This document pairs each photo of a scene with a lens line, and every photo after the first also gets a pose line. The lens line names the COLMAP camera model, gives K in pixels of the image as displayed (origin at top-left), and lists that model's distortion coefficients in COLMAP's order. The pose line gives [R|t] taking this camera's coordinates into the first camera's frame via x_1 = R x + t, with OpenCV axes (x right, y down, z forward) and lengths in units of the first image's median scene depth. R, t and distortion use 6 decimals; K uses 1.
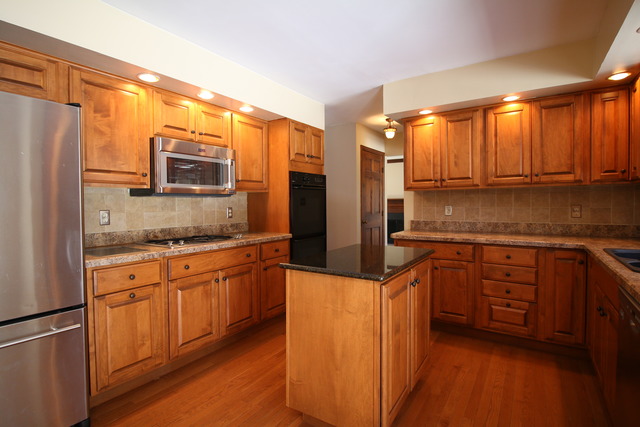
lens RADIAL K [[323.1, 0, 319.8], [0, 323.1, 213.8], [0, 0, 1]] dist [-0.013840, -0.000176]
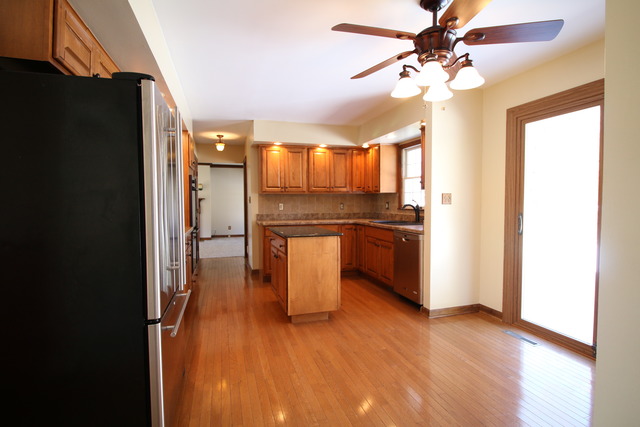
lens RADIAL K [[323.1, 0, 318.2], [0, 323.1, 212.9], [0, 0, 1]] dist [-0.013840, -0.000176]
pose [[0.641182, -0.021627, 0.767084, -0.830236], [0.022464, 0.999703, 0.009409, 0.011038], [-0.767060, 0.011199, 0.641477, -0.169343]]
